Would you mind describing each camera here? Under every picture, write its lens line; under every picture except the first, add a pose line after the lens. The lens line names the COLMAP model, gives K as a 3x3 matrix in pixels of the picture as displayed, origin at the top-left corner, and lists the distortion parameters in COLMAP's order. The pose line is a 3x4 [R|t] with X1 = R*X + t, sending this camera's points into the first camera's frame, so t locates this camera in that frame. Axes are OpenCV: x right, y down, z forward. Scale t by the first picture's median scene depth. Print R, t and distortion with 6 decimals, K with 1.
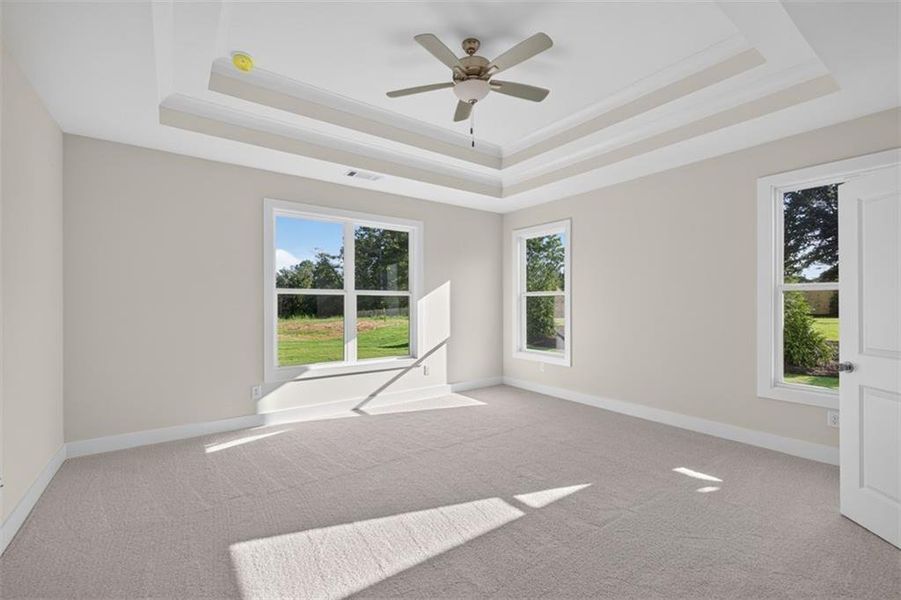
lens RADIAL K [[369.9, 0, 450.5], [0, 369.9, 300.0], [0, 0, 1]] dist [-0.031976, -0.000116]
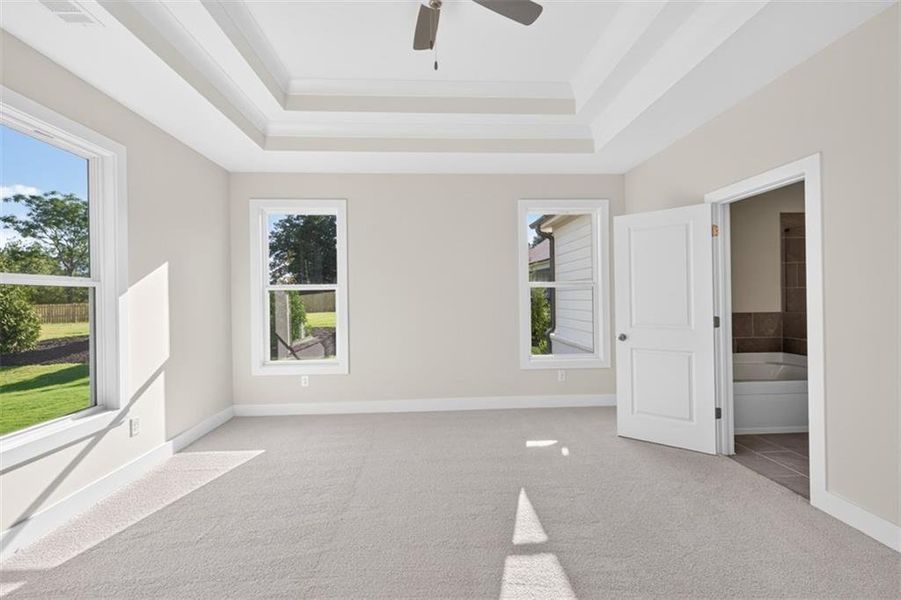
lens RADIAL K [[379.7, 0, 449.1], [0, 379.7, 293.0], [0, 0, 1]] dist [0.001003, -0.000070]
pose [[0.543385, 0.005343, 0.839466, -0.284179], [0.006056, 0.999929, -0.010284, 0.005547], [-0.839461, 0.010672, 0.543314, 0.326293]]
